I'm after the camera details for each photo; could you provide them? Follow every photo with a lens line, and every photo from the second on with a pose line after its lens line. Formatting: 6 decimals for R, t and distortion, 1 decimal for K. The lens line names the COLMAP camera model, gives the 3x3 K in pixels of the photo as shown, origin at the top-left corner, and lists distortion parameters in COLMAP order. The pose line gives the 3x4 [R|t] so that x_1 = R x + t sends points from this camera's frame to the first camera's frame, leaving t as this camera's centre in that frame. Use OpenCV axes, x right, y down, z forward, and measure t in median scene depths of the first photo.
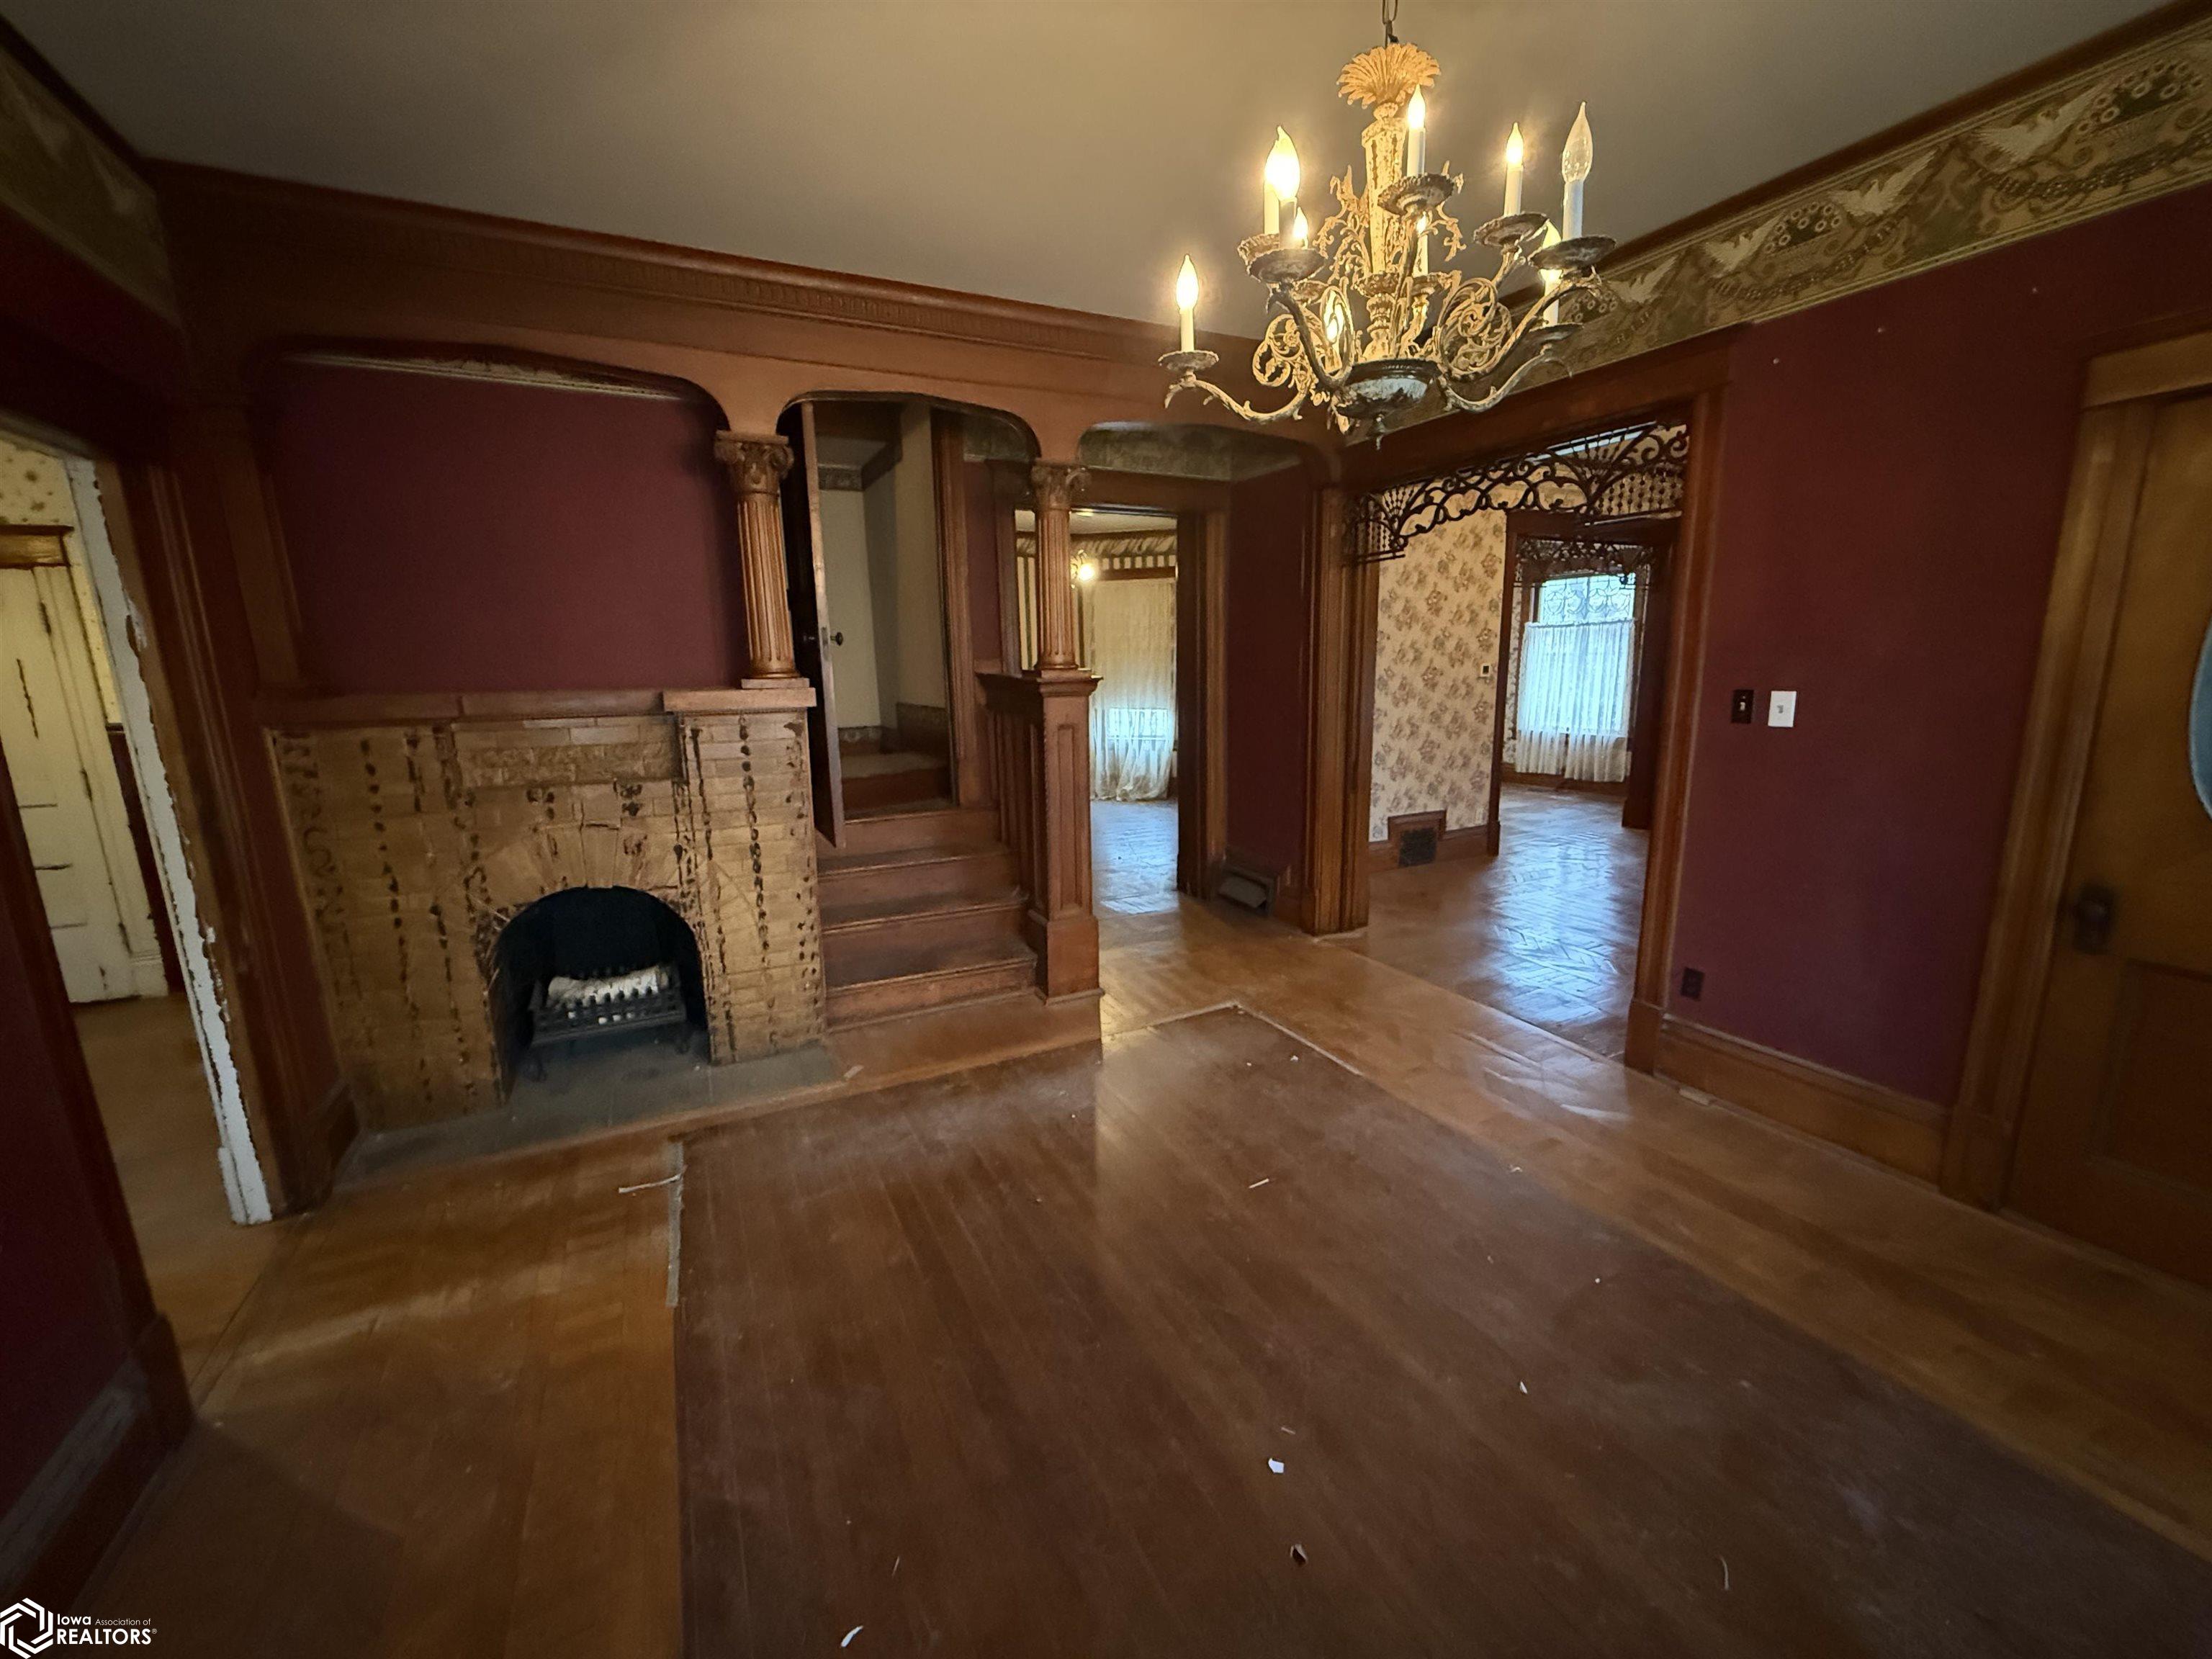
lens RADIAL K [[875.0, 0, 1100.8], [0, 875.0, 836.2], [0, 0, 1]] dist [-0.000347, -0.000741]
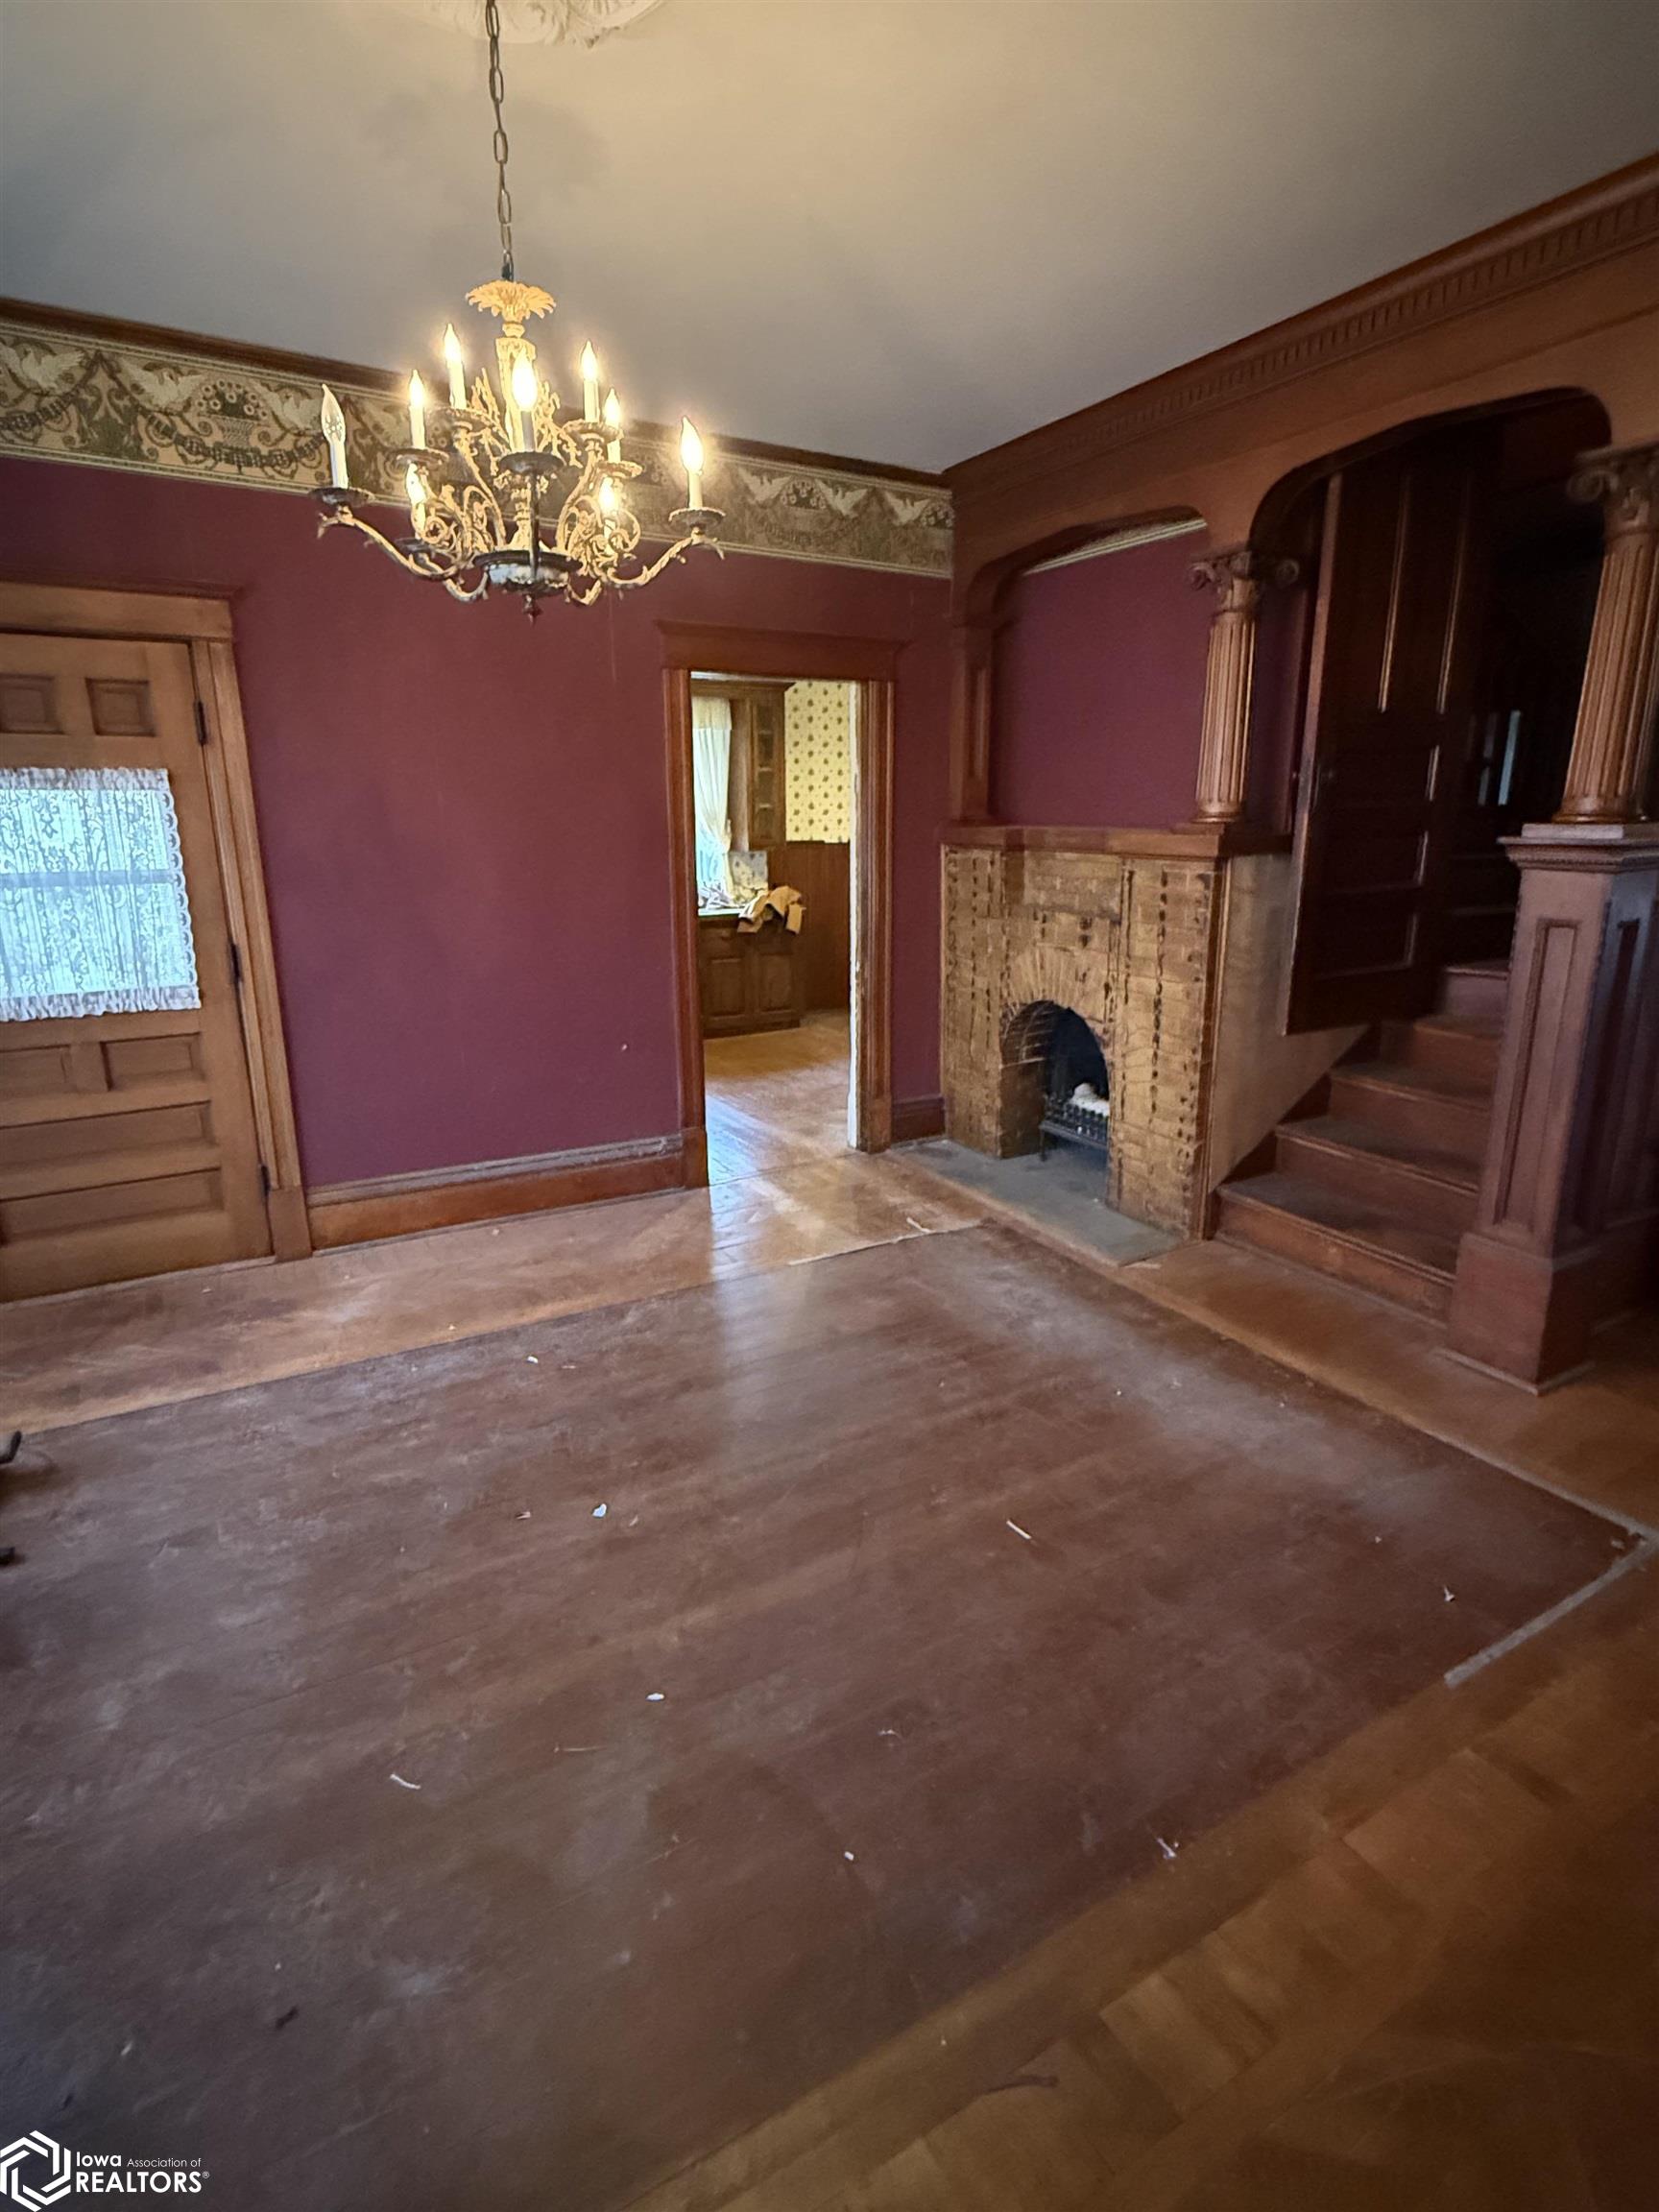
lens RADIAL K [[1103.4, 0, 829.5], [0, 1103.4, 1106.0], [0, 0, 1]] dist [-0.000215, -0.000035]
pose [[0.064466, 0.275419, -0.959160, 0.792565], [-0.197232, 0.945716, 0.258302, -0.124525], [0.978235, 0.172526, 0.115288, 0.552226]]
